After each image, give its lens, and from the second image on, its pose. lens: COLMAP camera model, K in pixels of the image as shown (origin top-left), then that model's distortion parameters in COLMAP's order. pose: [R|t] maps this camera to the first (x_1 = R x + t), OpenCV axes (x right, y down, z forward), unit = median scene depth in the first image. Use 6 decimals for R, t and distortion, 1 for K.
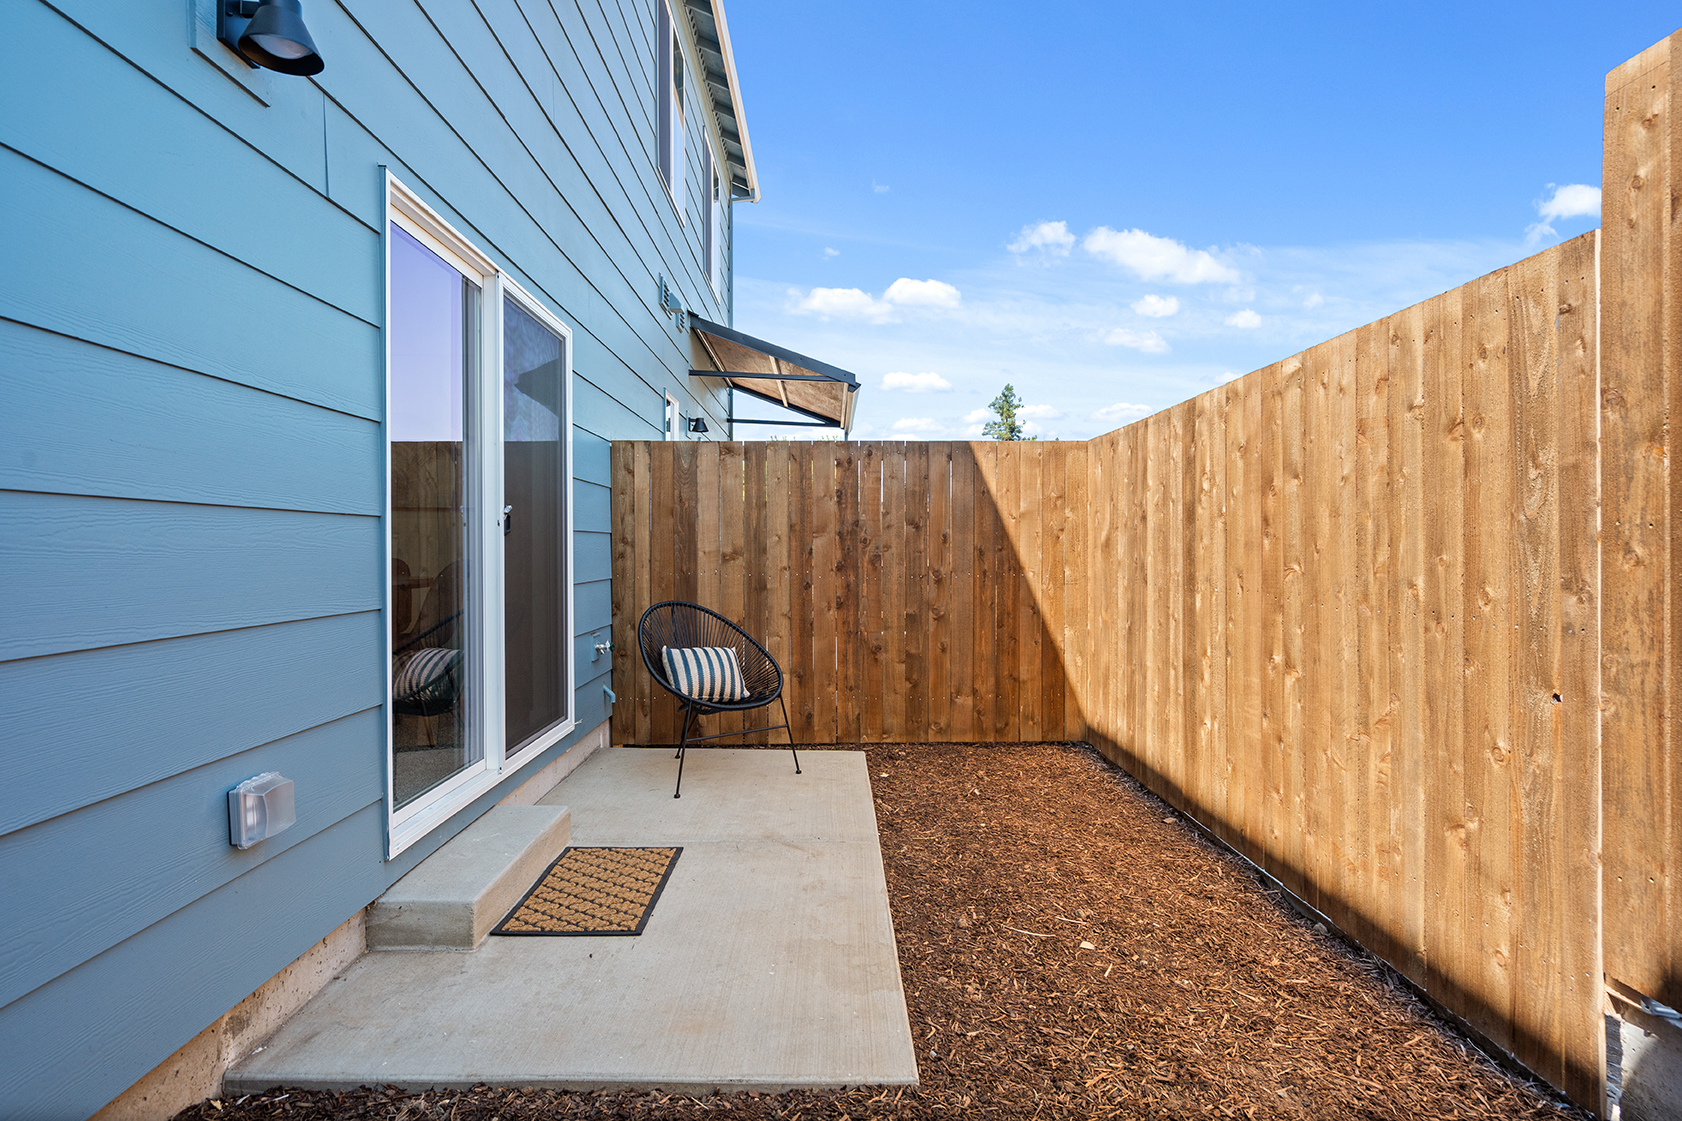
lens RADIAL K [[856.6, 0, 842.2], [0, 856.6, 560.1], [0, 0, 1]] dist [0.000637, -0.000250]
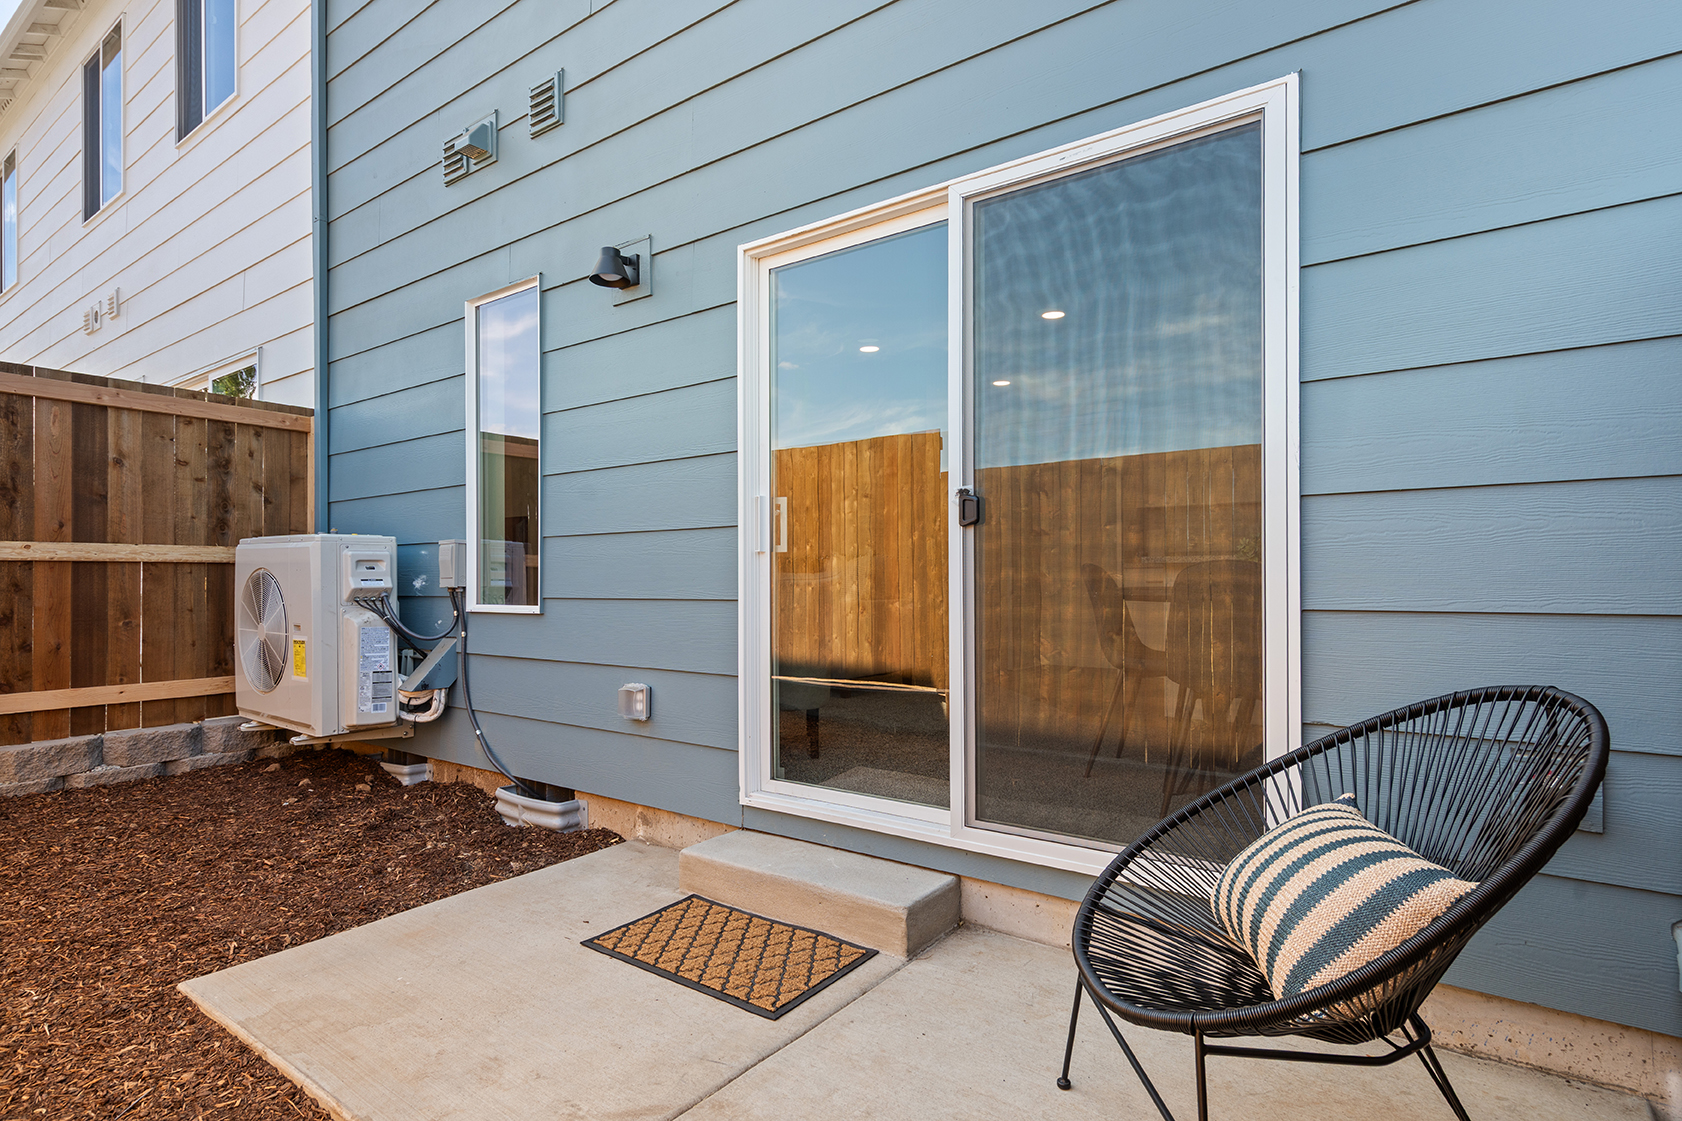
lens RADIAL K [[856.6, 0, 844.6], [0, 856.6, 558.4], [0, 0, 1]] dist [0.000637, -0.000250]
pose [[-0.592724, 0.004360, -0.805394, 0.367702], [0.002065, 0.999990, 0.003894, -0.007712], [0.805403, 0.000645, -0.592727, 1.798396]]
